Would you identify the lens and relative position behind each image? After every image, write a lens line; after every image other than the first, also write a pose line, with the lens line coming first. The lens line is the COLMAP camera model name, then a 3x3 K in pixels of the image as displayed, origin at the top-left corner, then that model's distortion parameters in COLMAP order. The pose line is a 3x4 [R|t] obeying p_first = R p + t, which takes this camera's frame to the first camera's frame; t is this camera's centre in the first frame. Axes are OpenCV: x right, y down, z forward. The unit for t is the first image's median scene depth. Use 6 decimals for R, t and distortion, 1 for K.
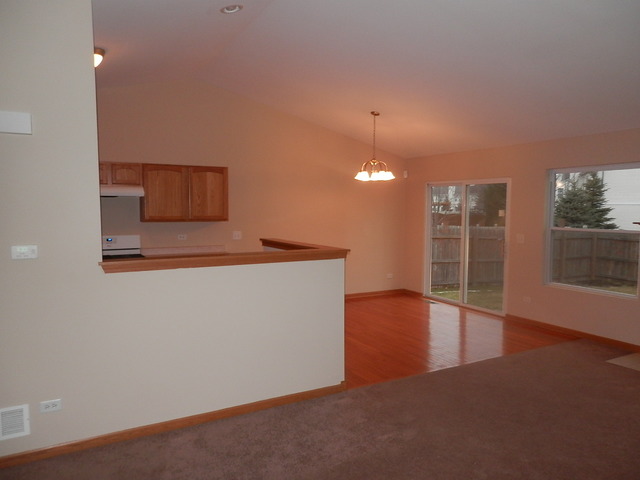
lens RADIAL K [[480.4, 0, 324.5], [0, 480.4, 246.6], [0, 0, 1]] dist [0.024823, 0.001824]
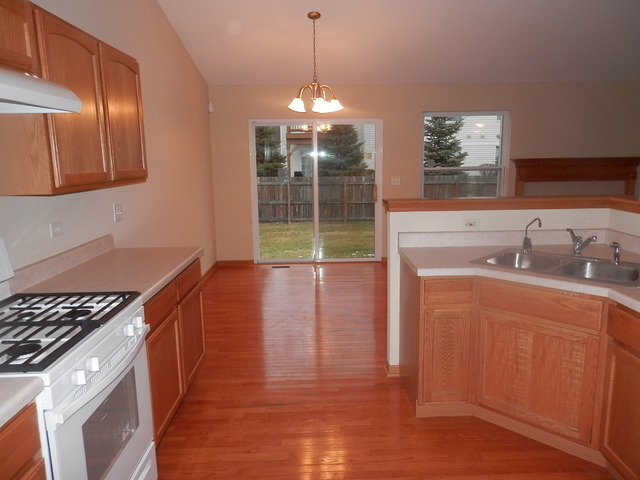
lens RADIAL K [[480.4, 0, 322.8], [0, 480.4, 236.6], [0, 0, 1]] dist [0.024823, 0.001824]
pose [[0.485357, -0.157633, 0.859988, -0.520339], [0.089168, 0.987409, 0.130664, -0.044811], [-0.869757, 0.013265, 0.493302, 0.614288]]
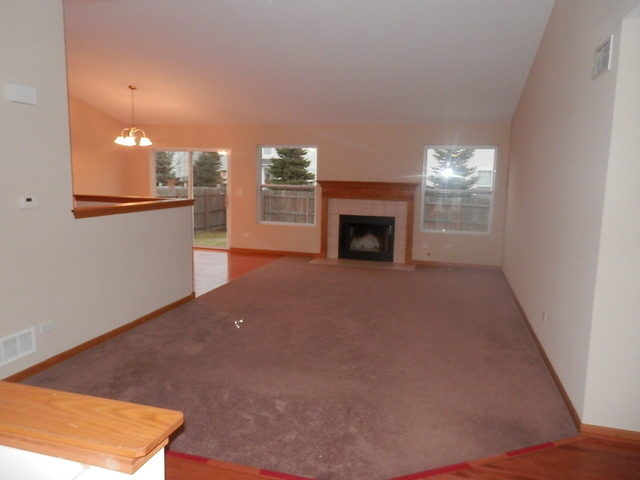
lens RADIAL K [[480.4, 0, 319.6], [0, 480.4, 238.9], [0, 0, 1]] dist [0.024823, 0.001824]
pose [[0.709030, -0.084490, 0.700098, -0.408283], [0.038028, 0.995933, 0.081679, 0.012259], [-0.704152, -0.031289, 0.709360, -0.164244]]
